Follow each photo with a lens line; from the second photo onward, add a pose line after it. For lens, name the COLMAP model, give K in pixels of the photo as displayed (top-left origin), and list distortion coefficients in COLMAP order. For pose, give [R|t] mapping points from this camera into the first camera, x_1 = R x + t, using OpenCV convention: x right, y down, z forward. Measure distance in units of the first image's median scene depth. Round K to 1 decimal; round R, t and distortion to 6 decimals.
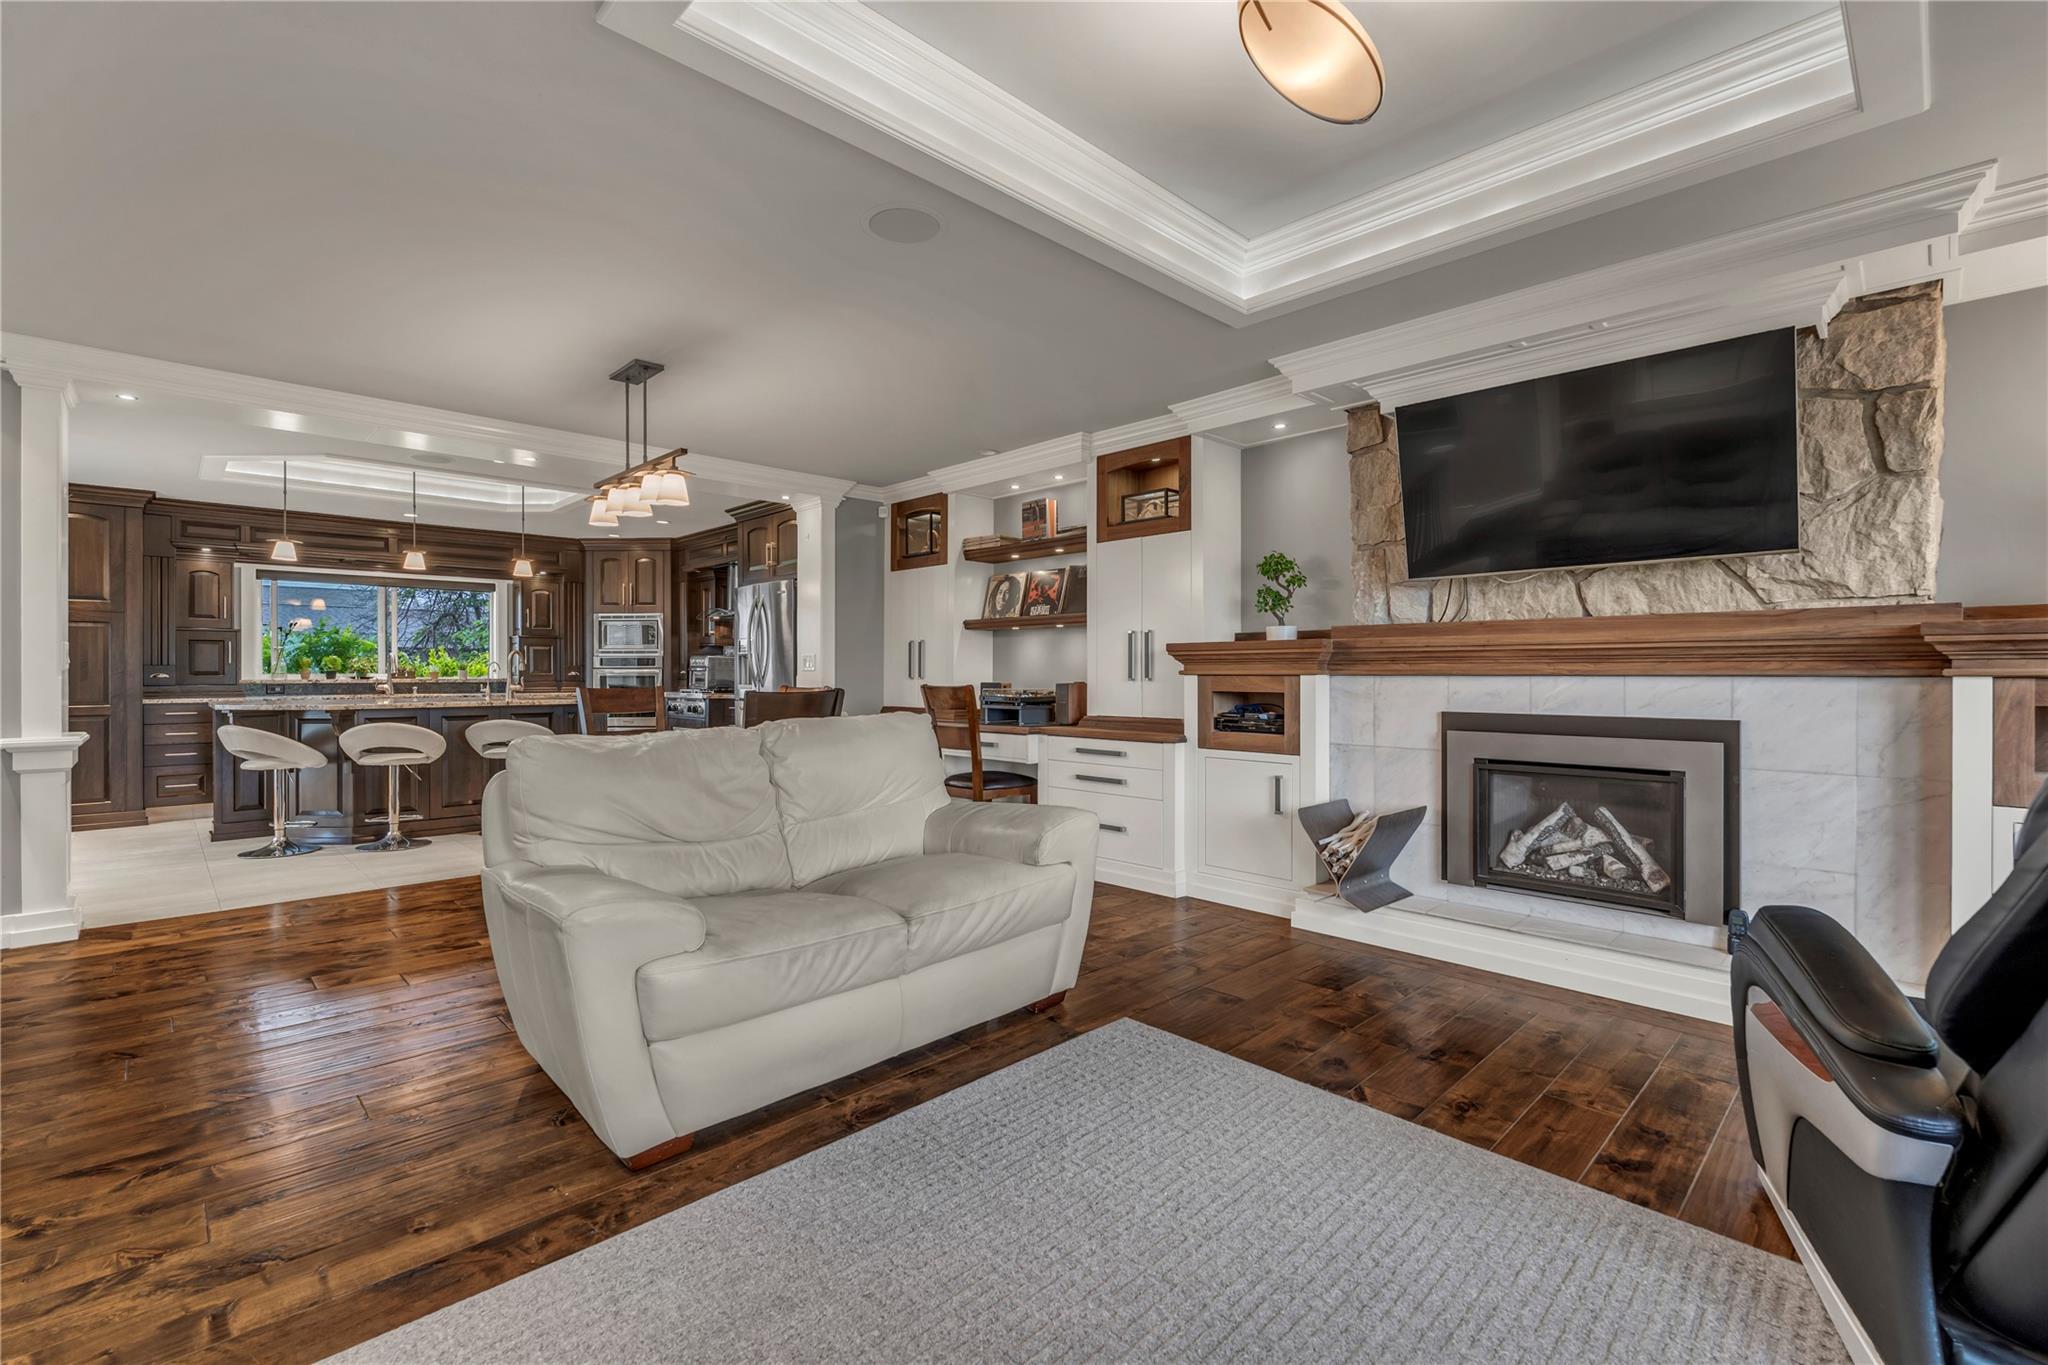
lens RADIAL K [[897.0, 0, 1030.6], [0, 897.0, 676.1], [0, 0, 1]] dist [-0.005613, 0.000654]
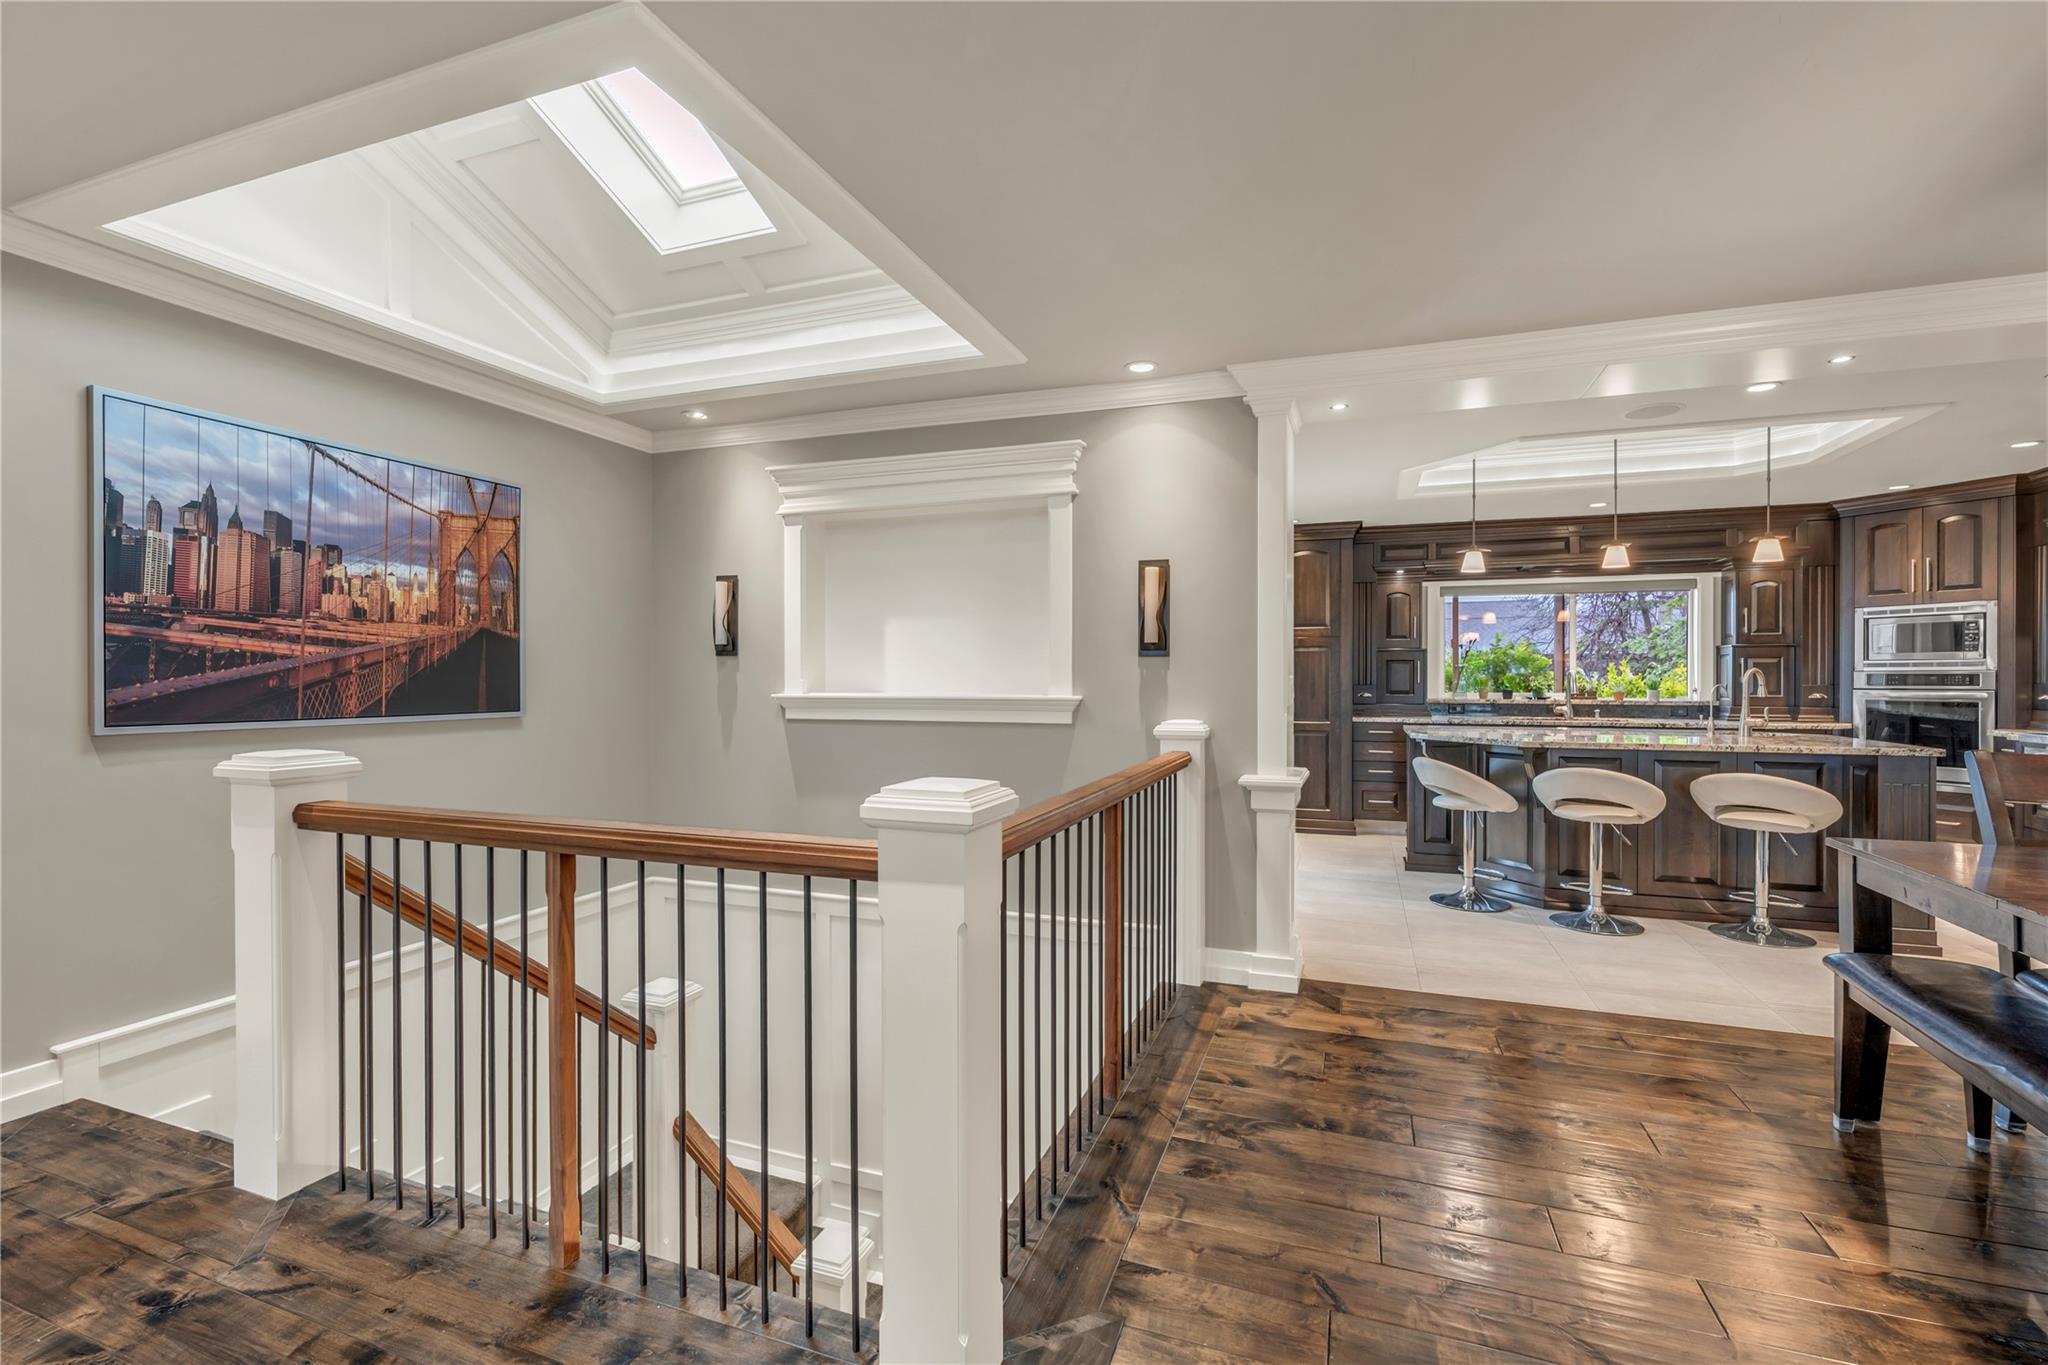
lens RADIAL K [[897.0, 0, 1024.3], [0, 897.0, 678.3], [0, 0, 1]] dist [-0.005613, 0.000654]
pose [[0.422544, 0.003272, -0.906337, -0.215265], [-0.003263, 0.999992, 0.002088, -0.025025], [0.906337, 0.002075, 0.422551, 0.217983]]
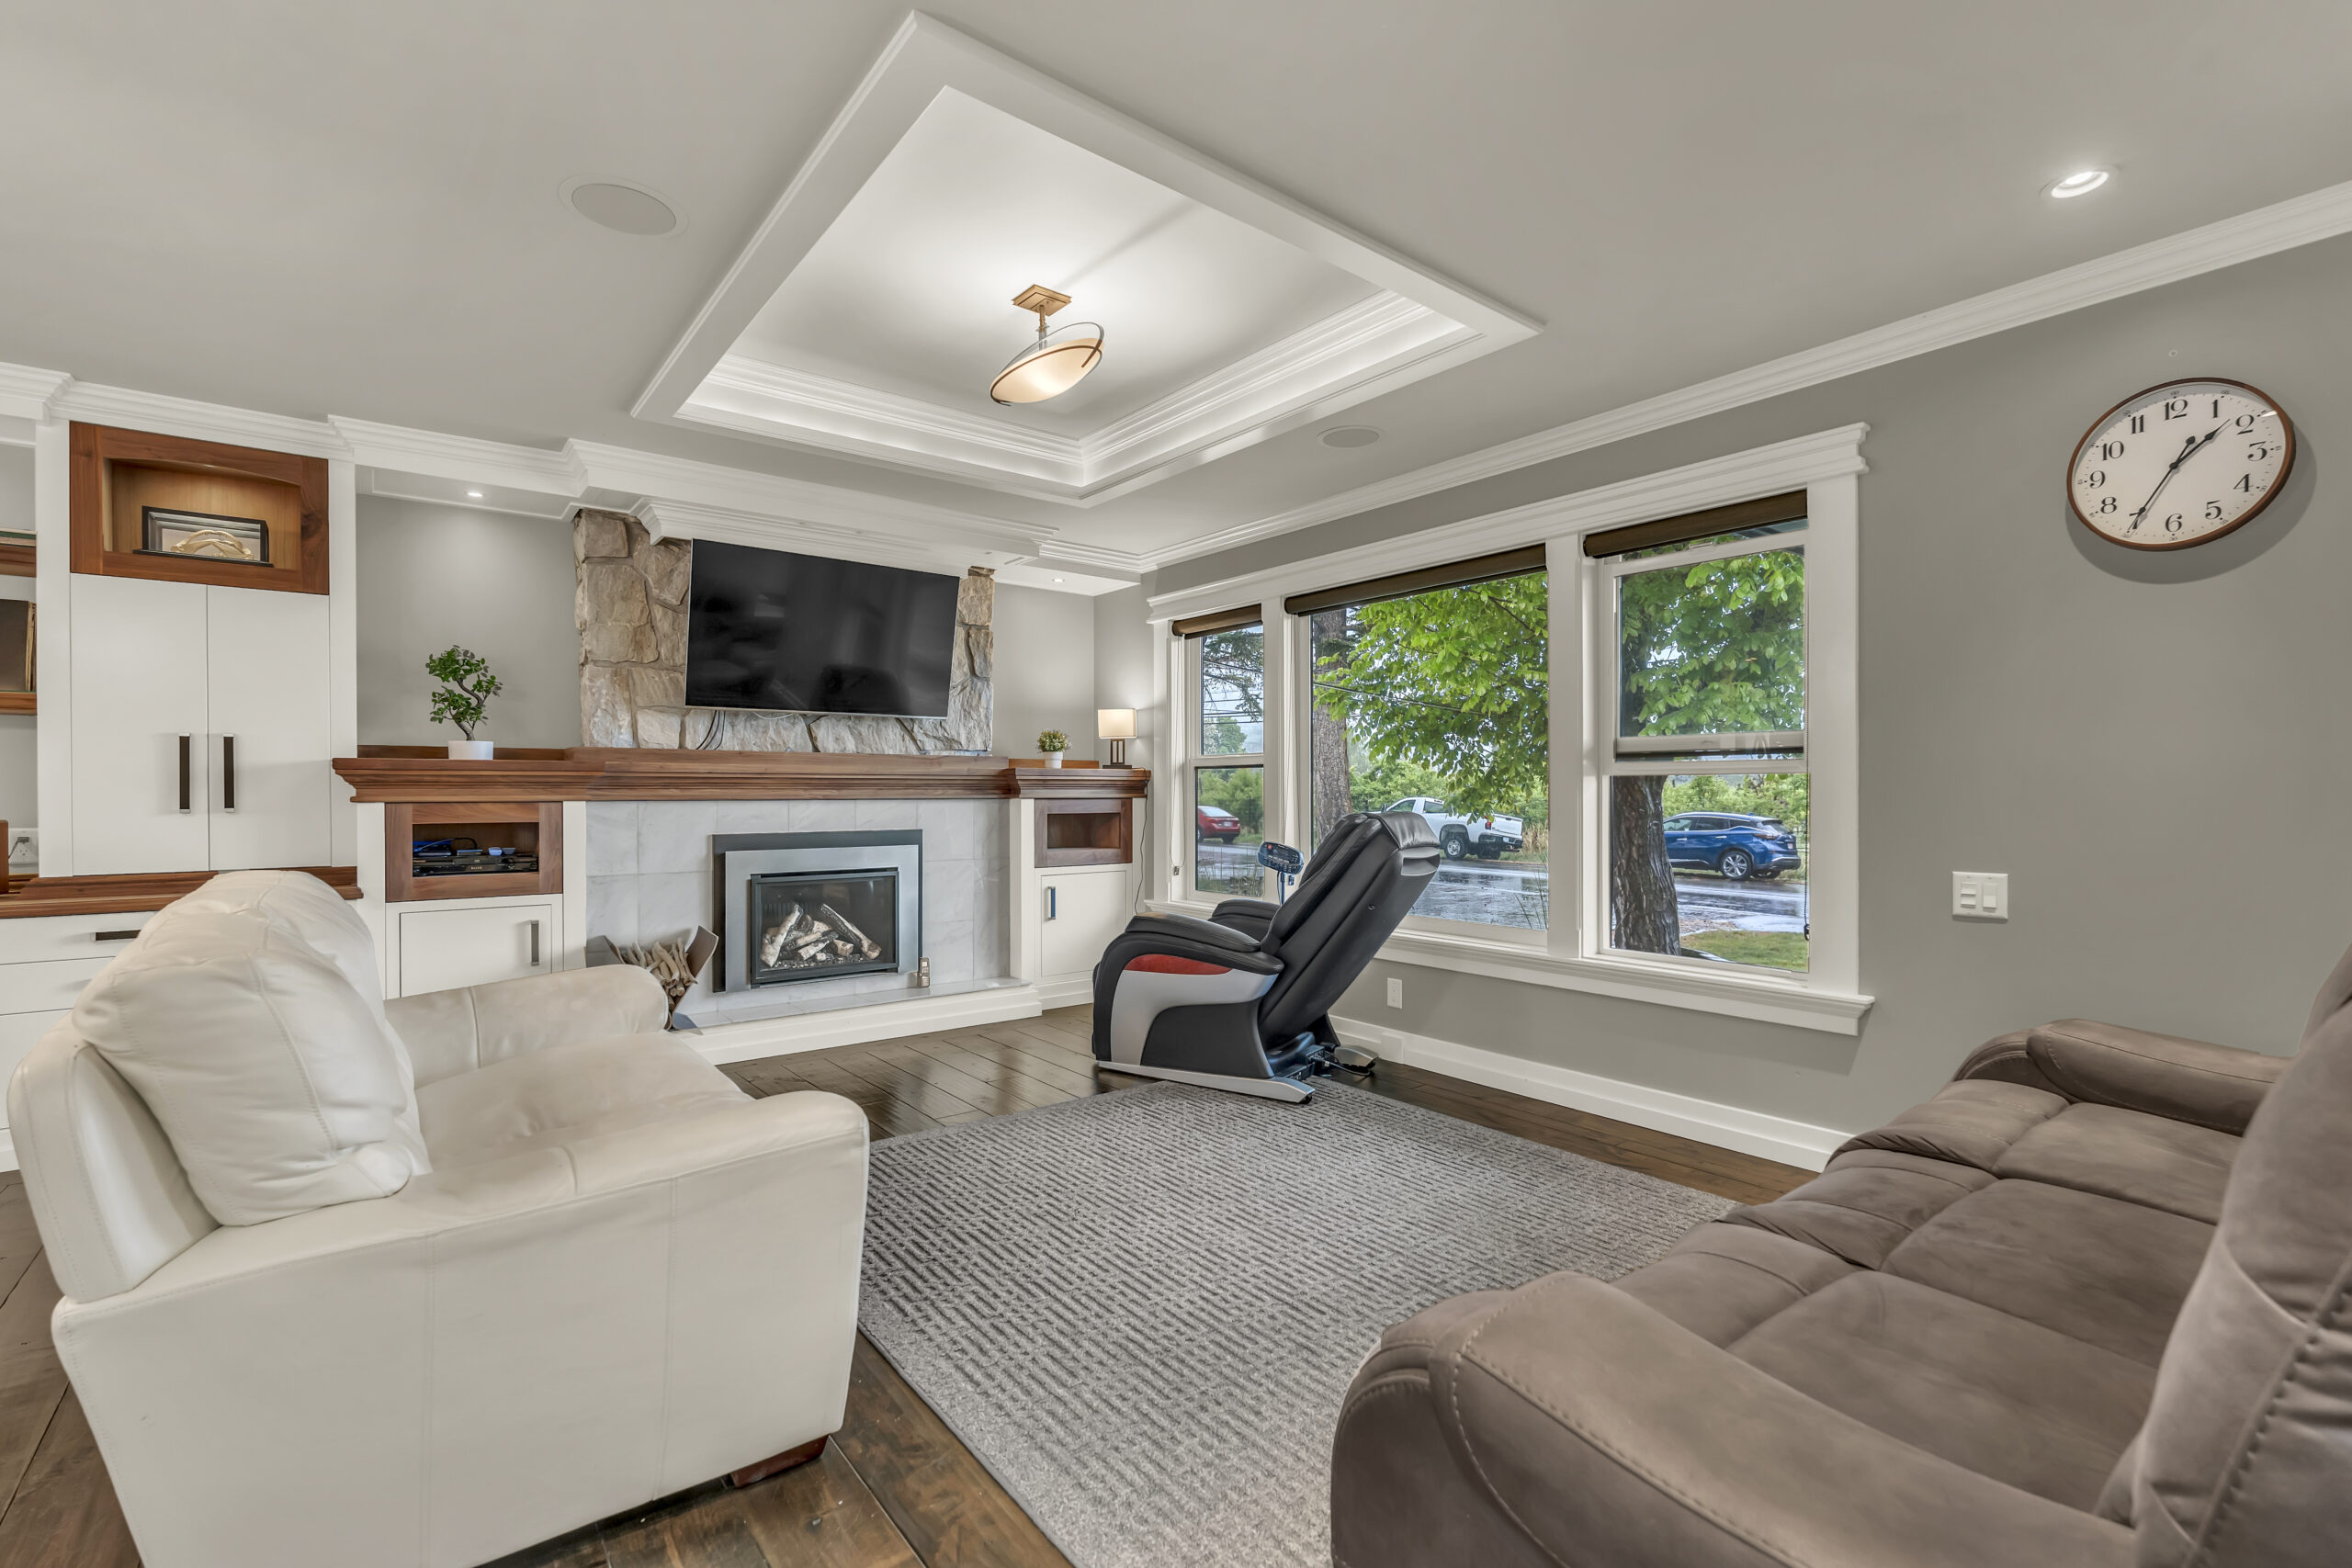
lens RADIAL K [[1030.0, 0, 1170.4], [0, 1030.0, 797.5], [0, 0, 1]] dist [-0.005613, 0.000654]
pose [[0.108758, -0.003432, 0.994062, -0.441476], [0.007615, 0.999968, 0.002619, -0.002030], [-0.994039, 0.007285, 0.108780, 0.210870]]
